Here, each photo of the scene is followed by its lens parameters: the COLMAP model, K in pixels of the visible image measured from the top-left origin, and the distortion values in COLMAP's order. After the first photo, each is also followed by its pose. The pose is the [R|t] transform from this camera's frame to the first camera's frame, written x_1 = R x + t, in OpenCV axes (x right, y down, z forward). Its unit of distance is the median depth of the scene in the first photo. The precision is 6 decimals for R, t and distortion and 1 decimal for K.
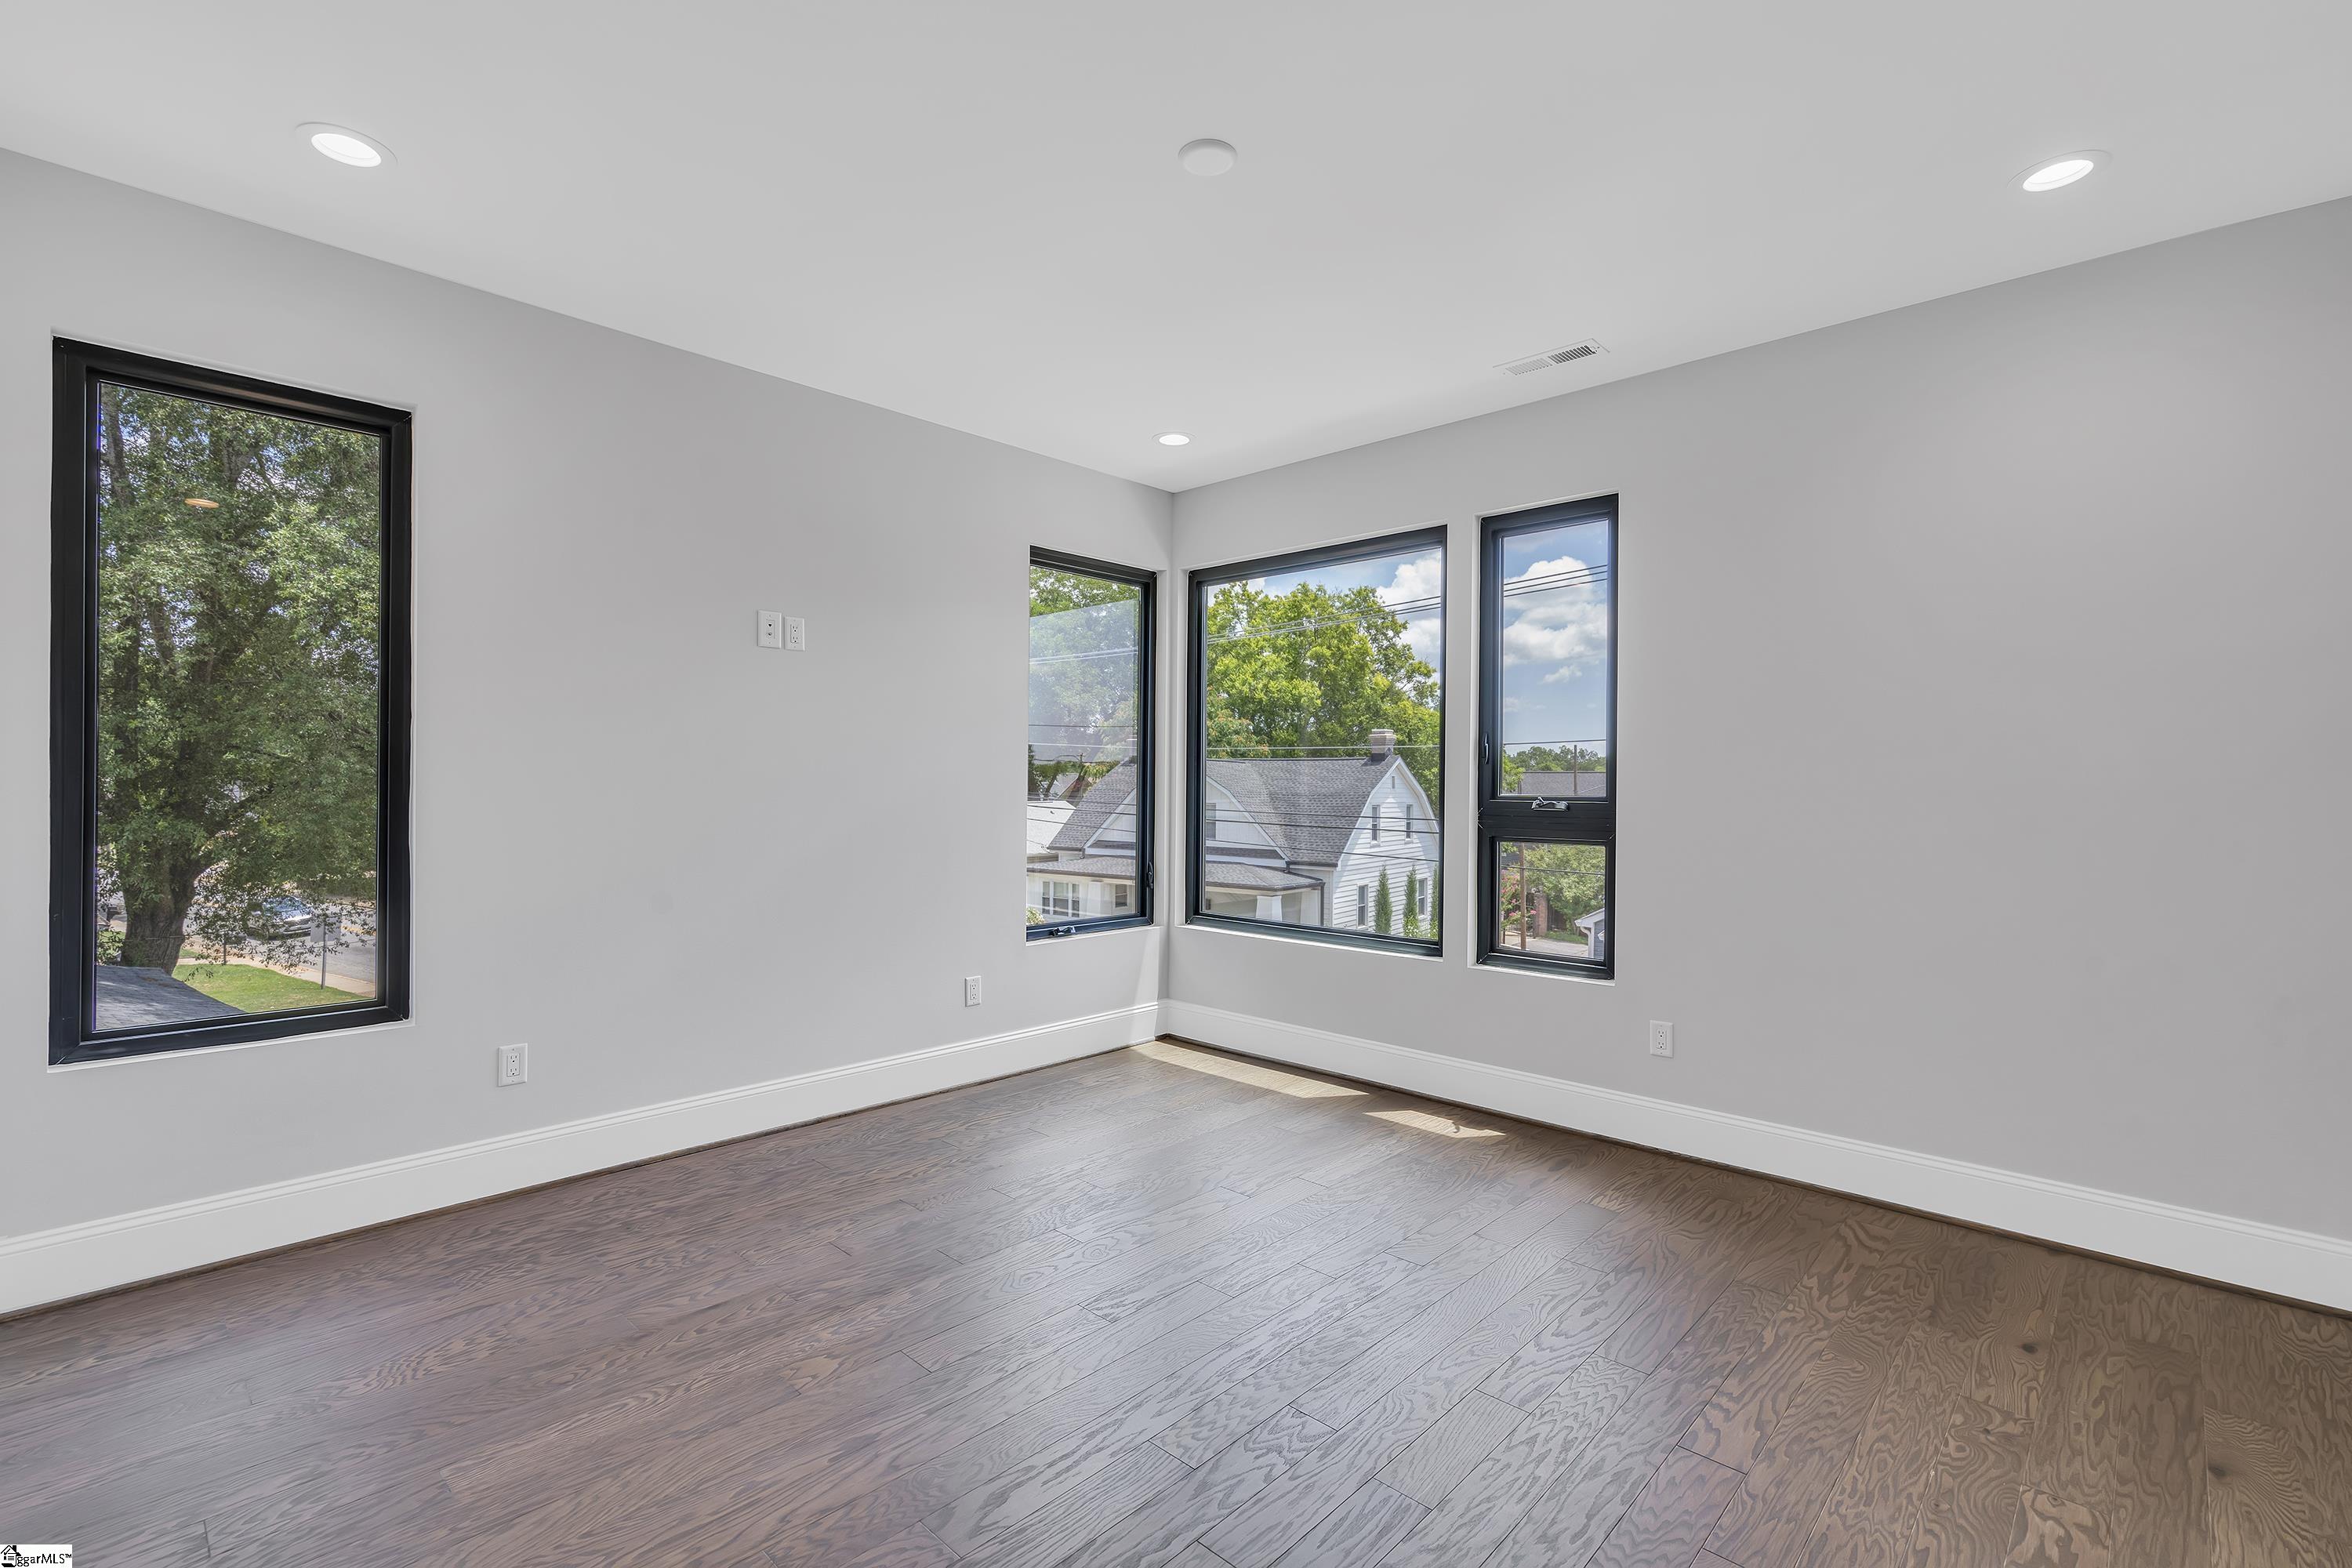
lens RADIAL K [[1056.7, 0, 1163.4], [0, 1056.7, 783.7], [0, 0, 1]] dist [-0.002849, -0.000670]
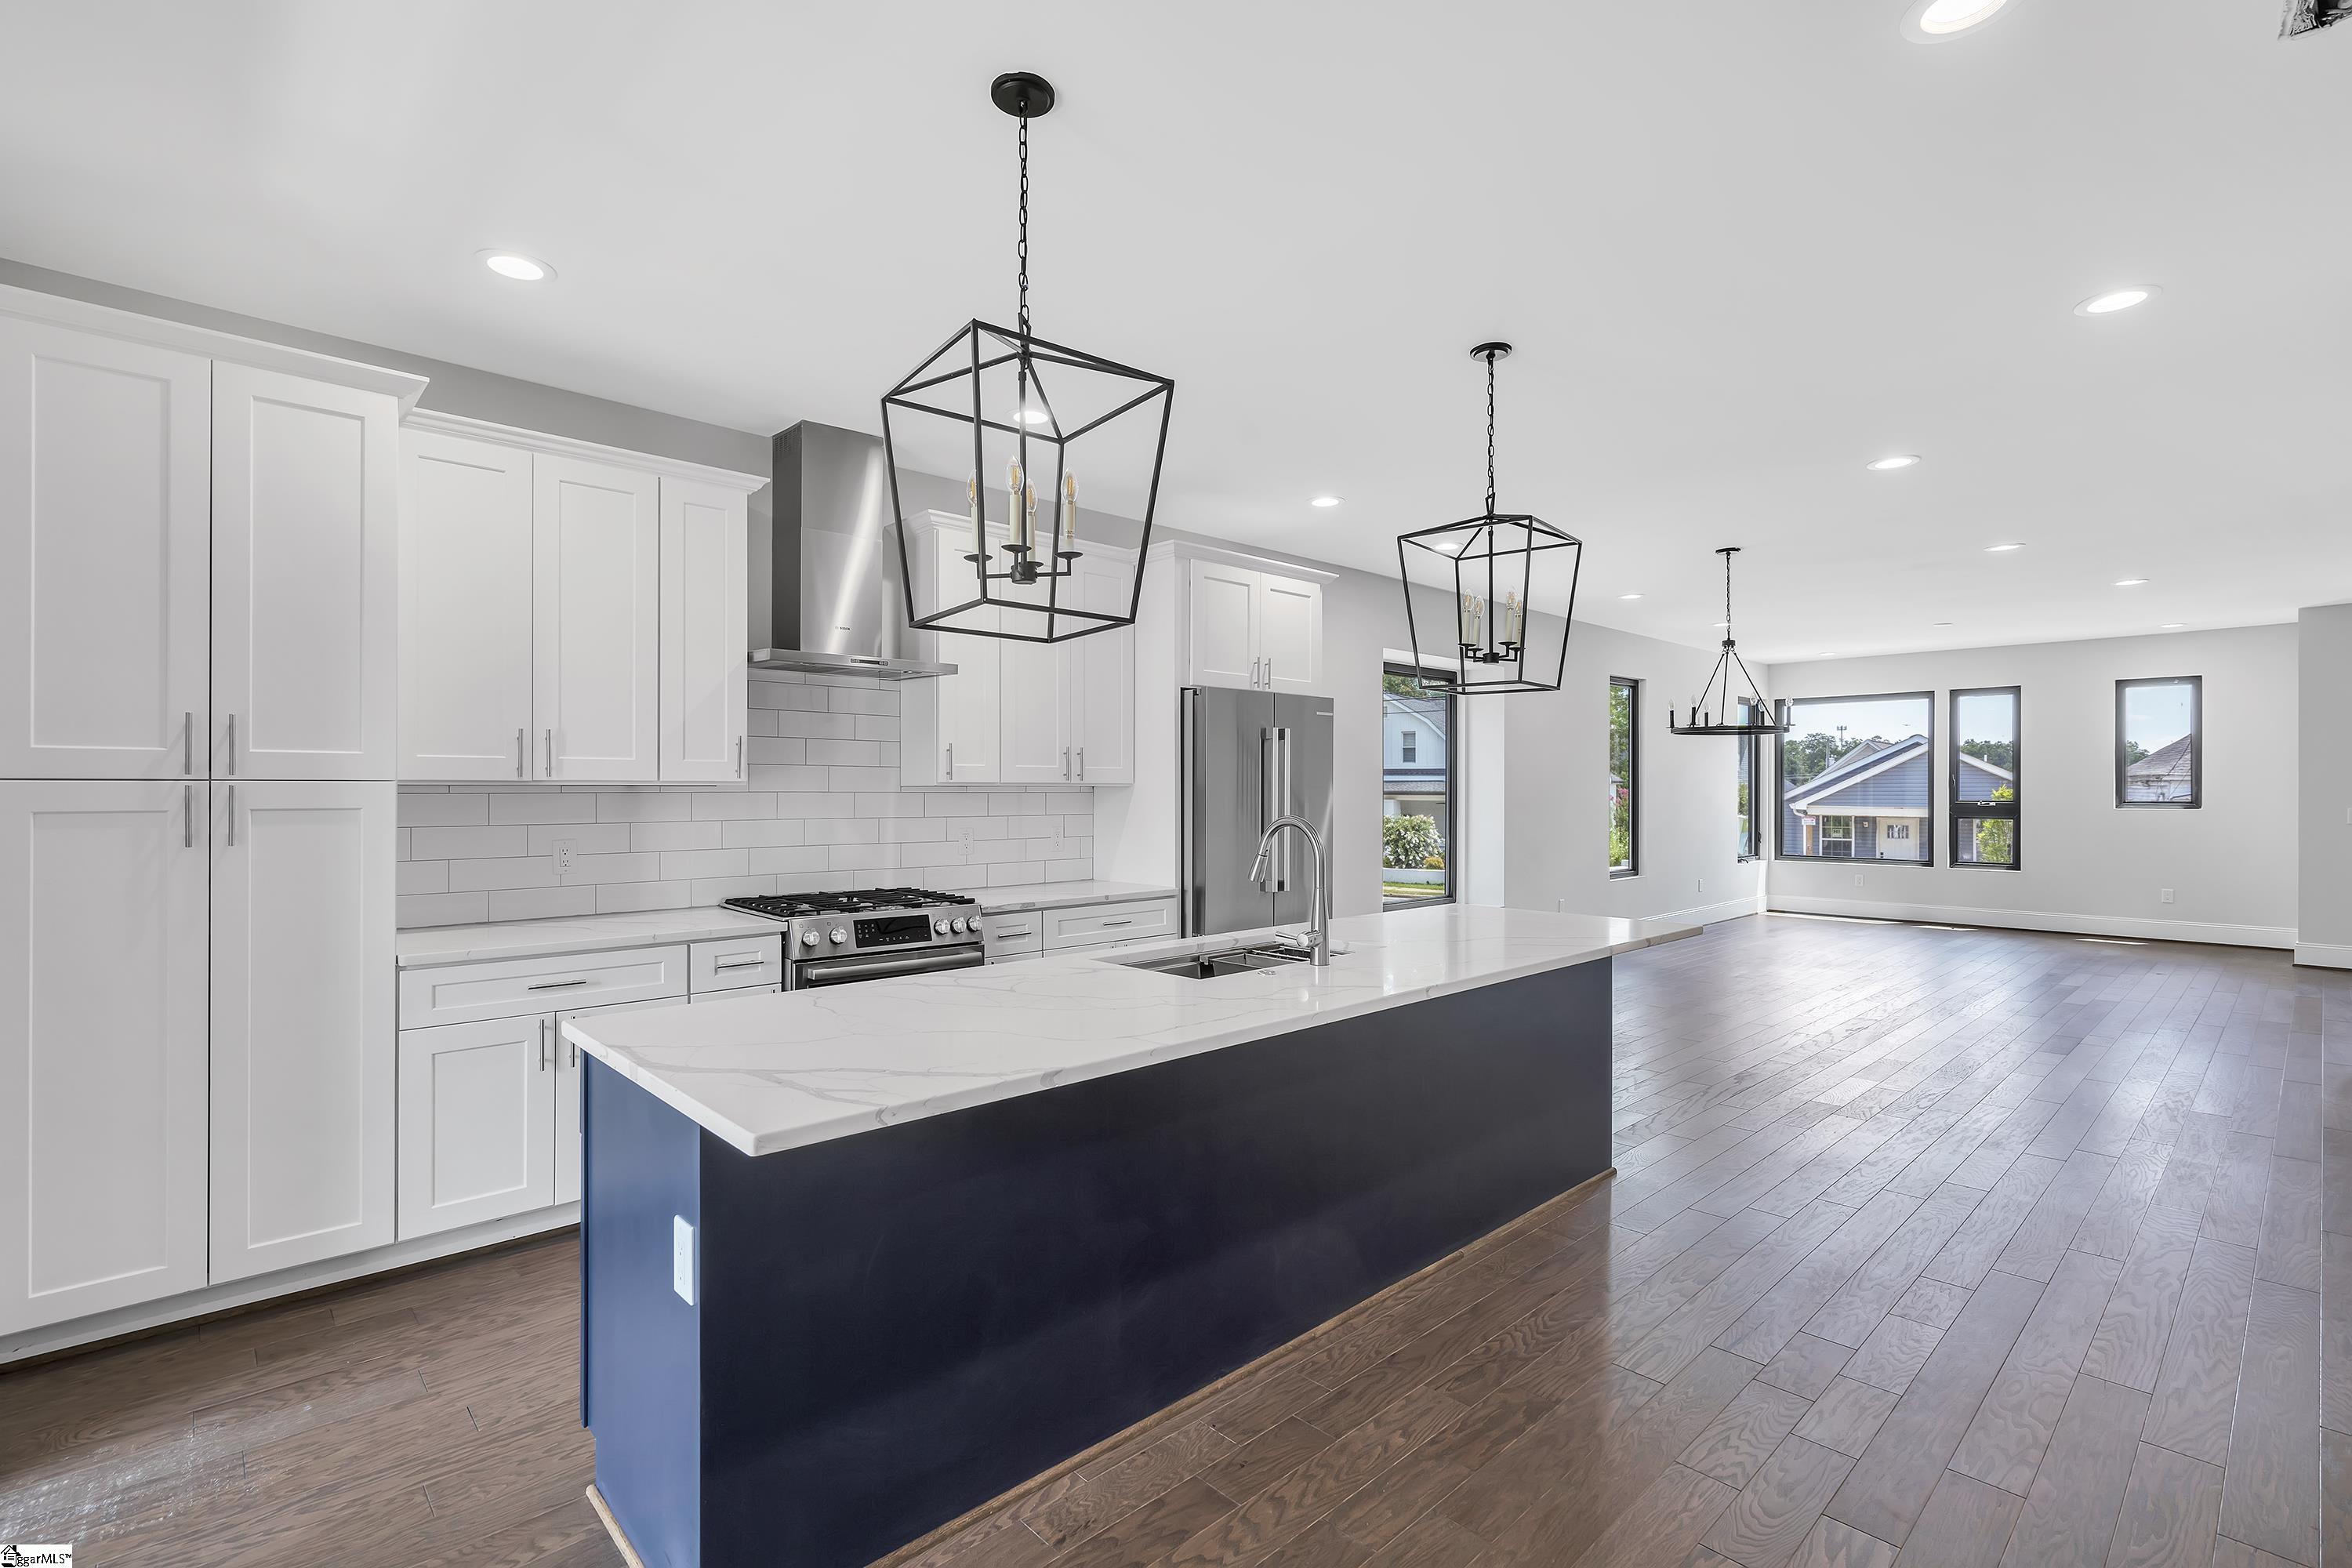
lens RADIAL K [[1056.7, 0, 1168.1], [0, 1056.7, 790.7], [0, 0, 1]] dist [-0.002849, -0.000670]
pose [[0.998584, -0.006882, -0.052751, -1.533548], [0.006867, 0.999976, -0.000449, -0.026082], [0.052753, 0.000086, 0.998608, -1.716519]]
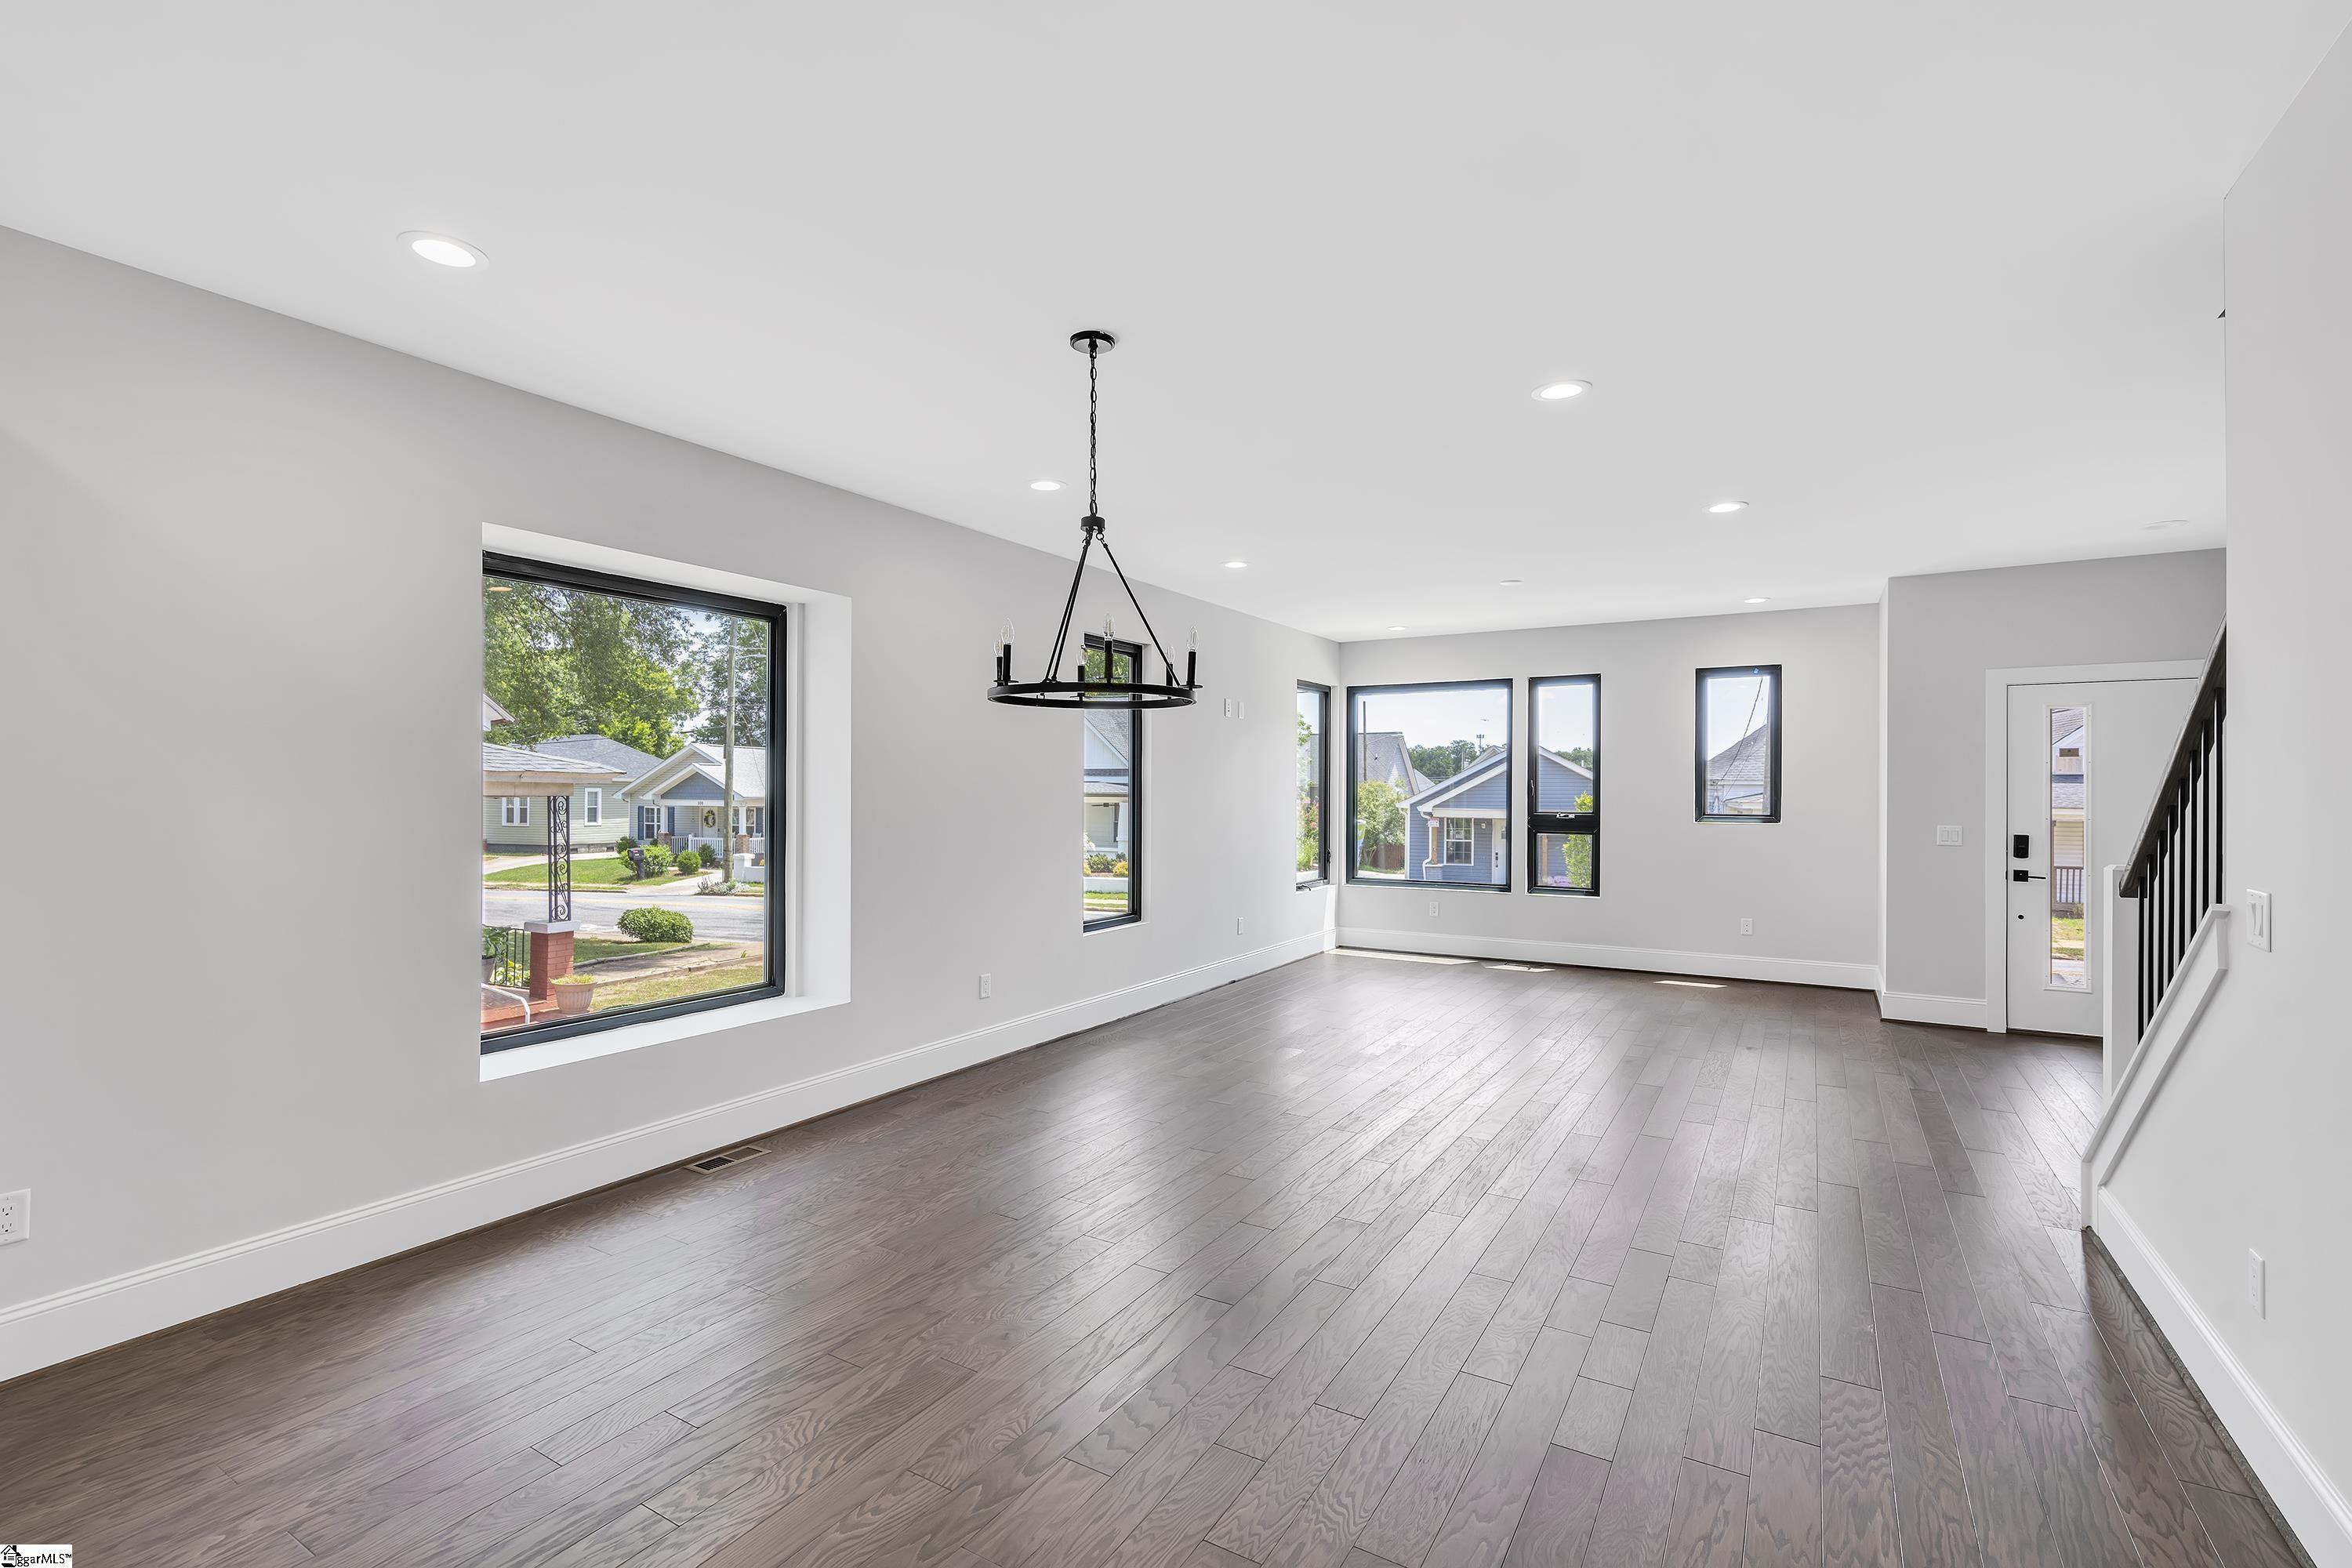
lens RADIAL K [[1056.7, 0, 1171.0], [0, 1056.7, 792.0], [0, 0, 1]] dist [-0.002849, -0.000670]
pose [[0.973640, -0.005565, 0.228023, -0.920203], [0.005001, 0.999983, 0.003051, -0.040722], [-0.228036, -0.001831, 0.973651, -0.914417]]
